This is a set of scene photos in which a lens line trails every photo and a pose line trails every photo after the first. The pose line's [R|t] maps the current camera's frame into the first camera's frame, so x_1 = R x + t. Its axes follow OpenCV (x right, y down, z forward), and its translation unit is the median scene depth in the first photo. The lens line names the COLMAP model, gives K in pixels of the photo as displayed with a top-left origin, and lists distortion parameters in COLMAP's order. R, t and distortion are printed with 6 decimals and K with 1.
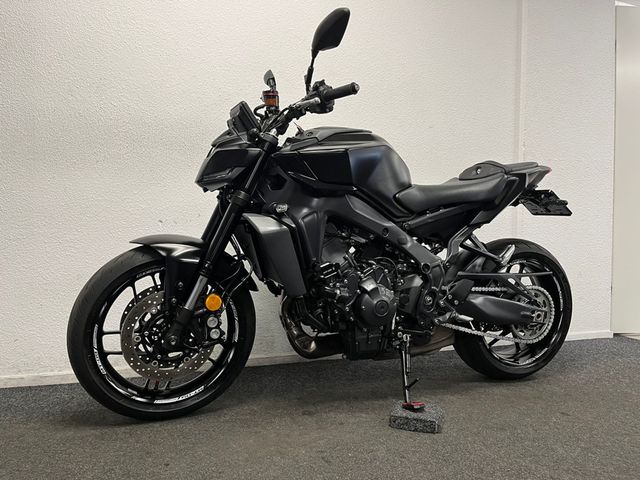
lens RADIAL K [[471.8, 0, 316.4], [0, 471.8, 251.7], [0, 0, 1]] dist [0.025220, -0.001657]
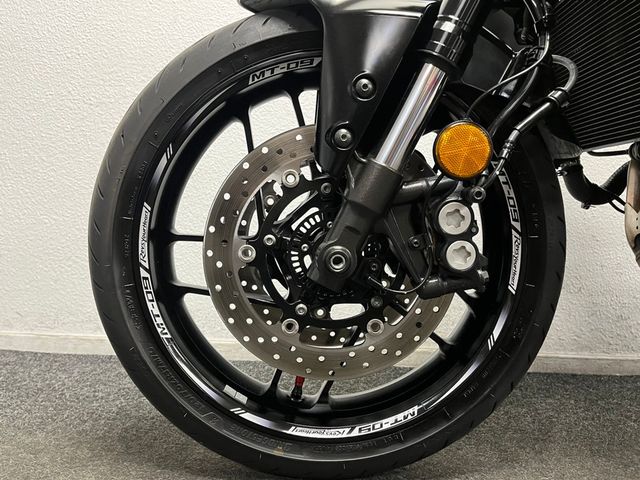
lens RADIAL K [[471.8, 0, 316.4], [0, 471.8, 251.7], [0, 0, 1]] dist [0.025220, -0.001657]
pose [[0.927599, 0.023275, -0.372851, -0.184122], [-0.031345, 0.999387, -0.015595, 0.179640], [0.372260, 0.026153, 0.927760, 0.654115]]
